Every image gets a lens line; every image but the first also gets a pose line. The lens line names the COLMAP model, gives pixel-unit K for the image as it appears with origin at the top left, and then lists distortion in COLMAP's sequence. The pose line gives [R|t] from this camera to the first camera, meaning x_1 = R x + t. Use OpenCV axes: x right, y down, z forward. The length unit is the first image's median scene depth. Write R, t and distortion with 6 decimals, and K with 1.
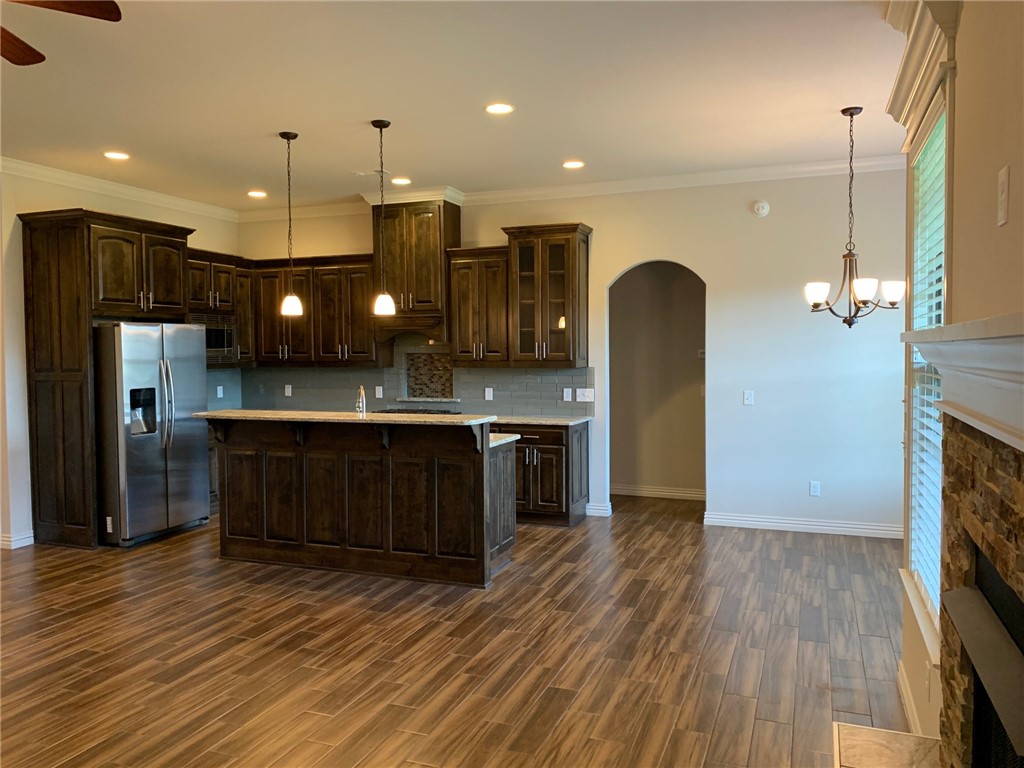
lens RADIAL K [[778.6, 0, 512.4], [0, 778.6, 376.6], [0, 0, 1]] dist [0.039502, -0.047890]
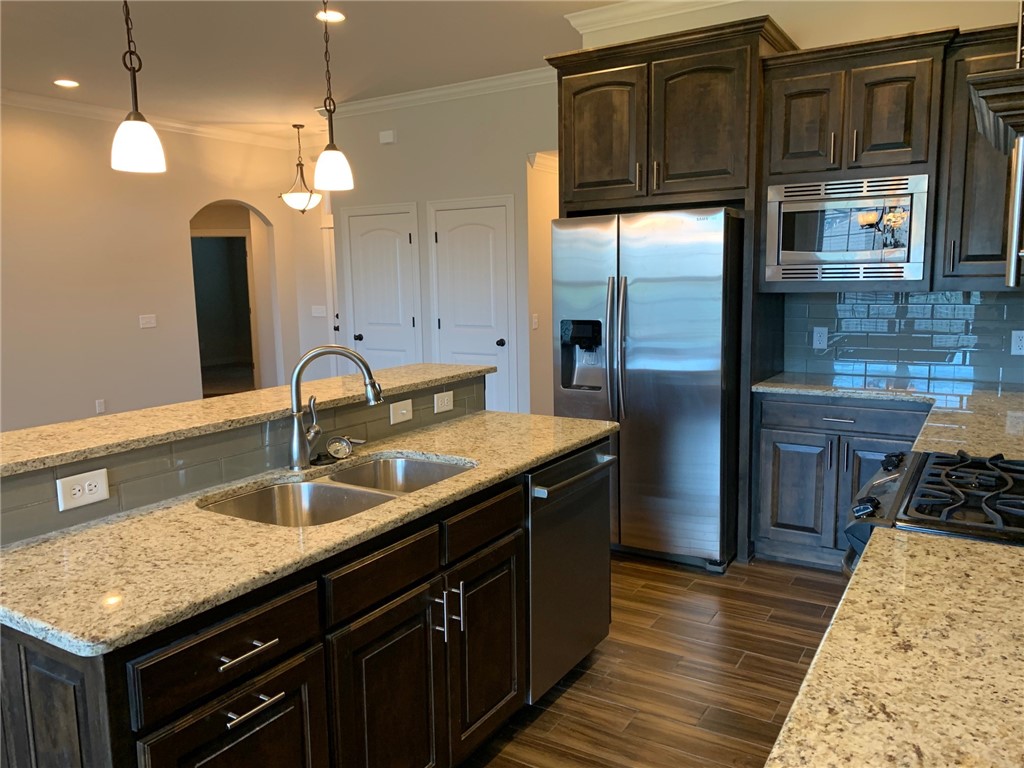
lens RADIAL K [[778.6, 0, 508.2], [0, 778.6, 376.8], [0, 0, 1]] dist [0.039502, -0.047890]
pose [[-0.183864, 0.138791, -0.973104, 0.159124], [-0.014934, 0.989473, 0.143947, -0.027038], [0.982838, 0.040999, -0.179856, 0.956717]]
